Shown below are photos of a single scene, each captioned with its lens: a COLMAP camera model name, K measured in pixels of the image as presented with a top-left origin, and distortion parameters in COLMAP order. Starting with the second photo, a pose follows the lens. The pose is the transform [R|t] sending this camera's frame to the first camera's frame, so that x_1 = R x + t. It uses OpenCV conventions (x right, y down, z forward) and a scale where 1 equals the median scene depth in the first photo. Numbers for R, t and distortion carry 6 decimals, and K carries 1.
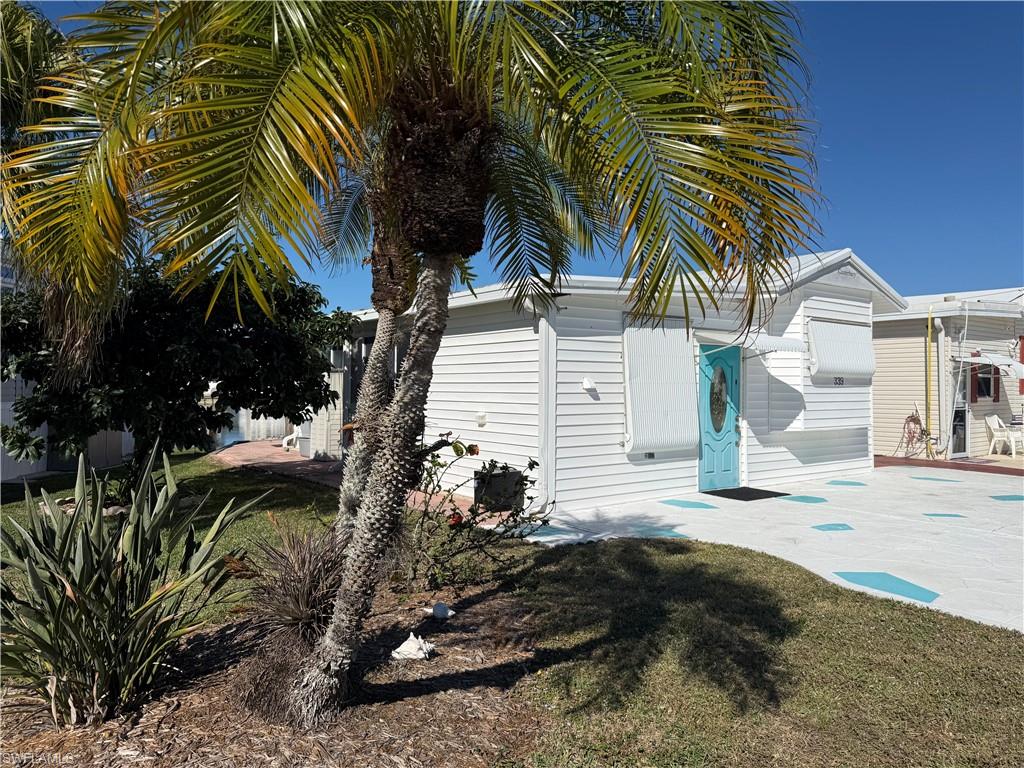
lens RADIAL K [[699.8, 0, 512.0], [0, 699.8, 384.0], [0, 0, 1]] dist [0.113371, -0.149926]
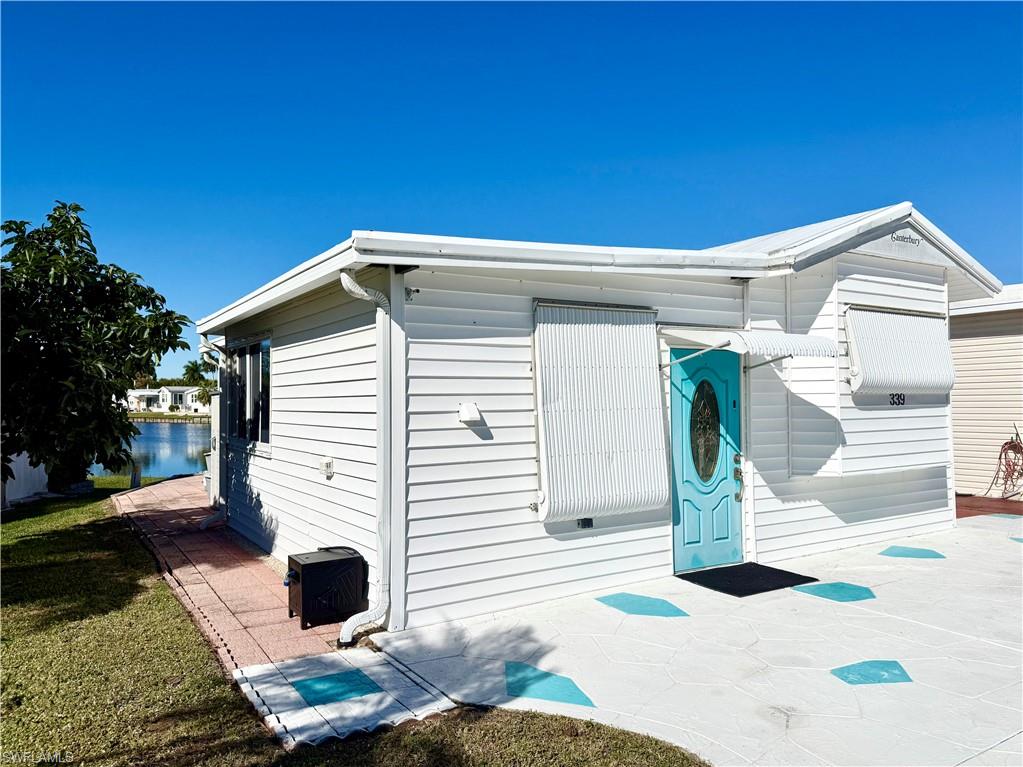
lens RADIAL K [[716.7, 0, 511.5], [0, 716.7, 383.5], [0, 0, 1]] dist [0.097956, -0.130178]
pose [[0.996169, -0.015972, -0.085973, 0.166594], [0.014258, 0.999688, -0.020524, -0.010901], [0.086274, 0.019219, 0.996086, 0.303478]]
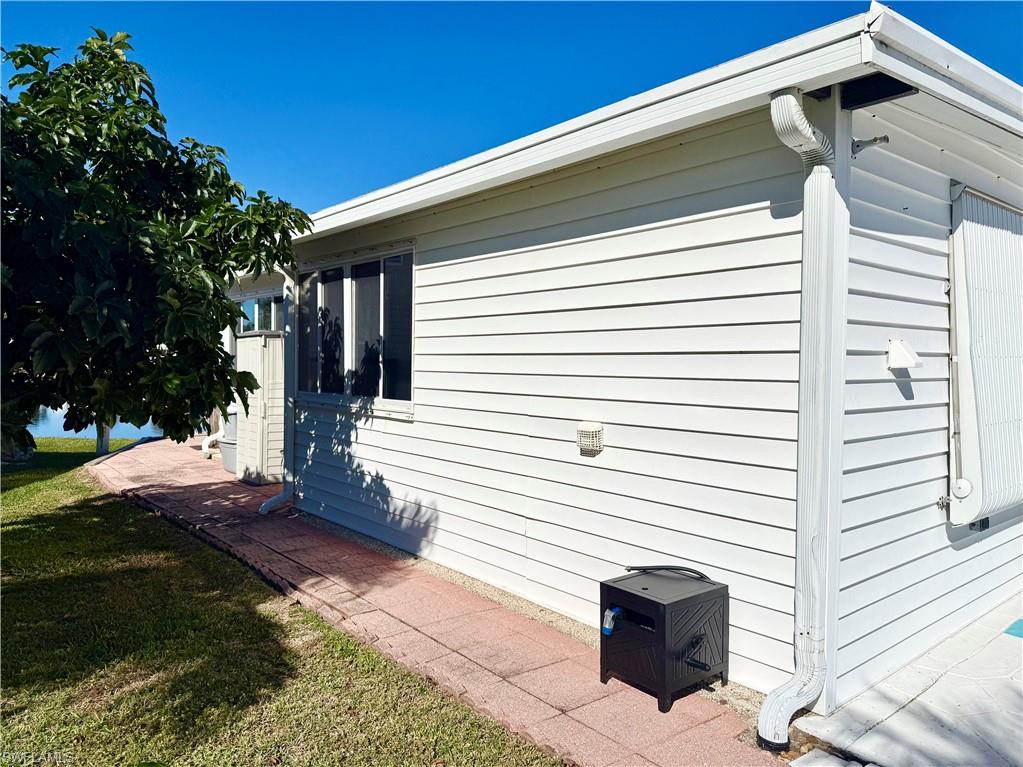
lens RADIAL K [[716.7, 0, 511.5], [0, 716.7, 383.5], [0, 0, 1]] dist [0.097956, -0.130178]
pose [[0.999375, 0.002931, 0.035229, -0.095994], [-0.004099, 0.999443, 0.033127, 0.001733], [-0.035112, -0.033251, 0.998830, 0.502506]]
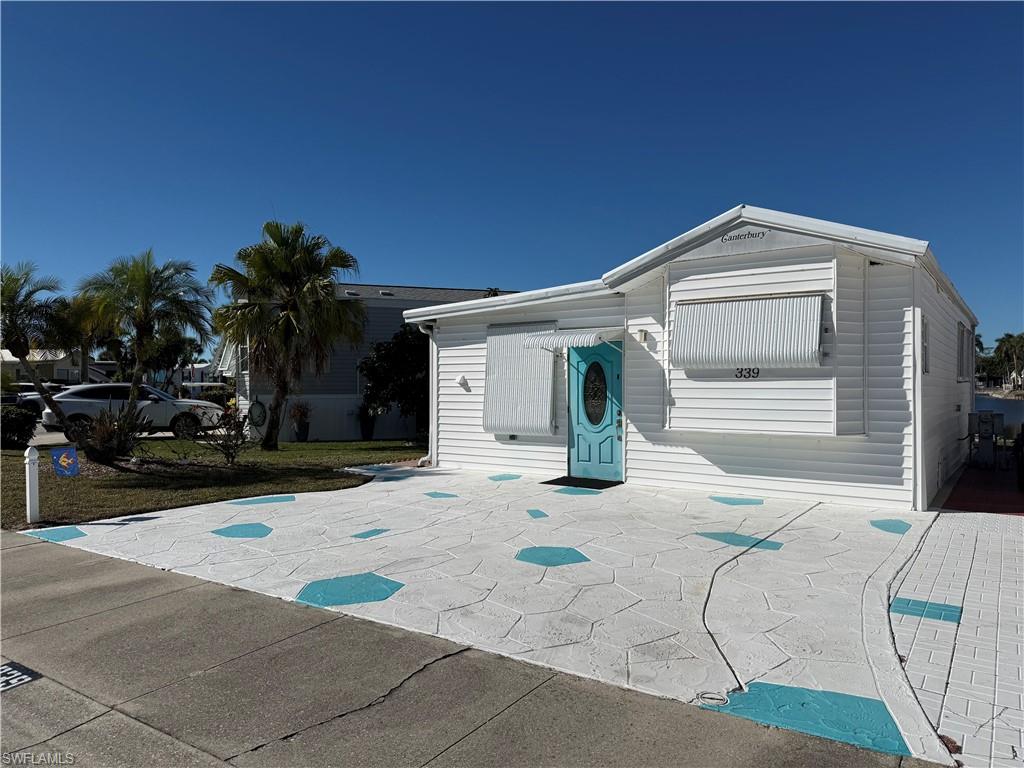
lens RADIAL K [[717.4, 0, 512.0], [0, 717.4, 384.0], [0, 0, 1]] dist [0.097956, -0.130178]
pose [[0.309885, 0.000205, -0.950774, 1.239811], [0.010731, 0.999936, 0.003713, 0.002836], [0.950713, -0.011353, 0.309863, 0.540220]]
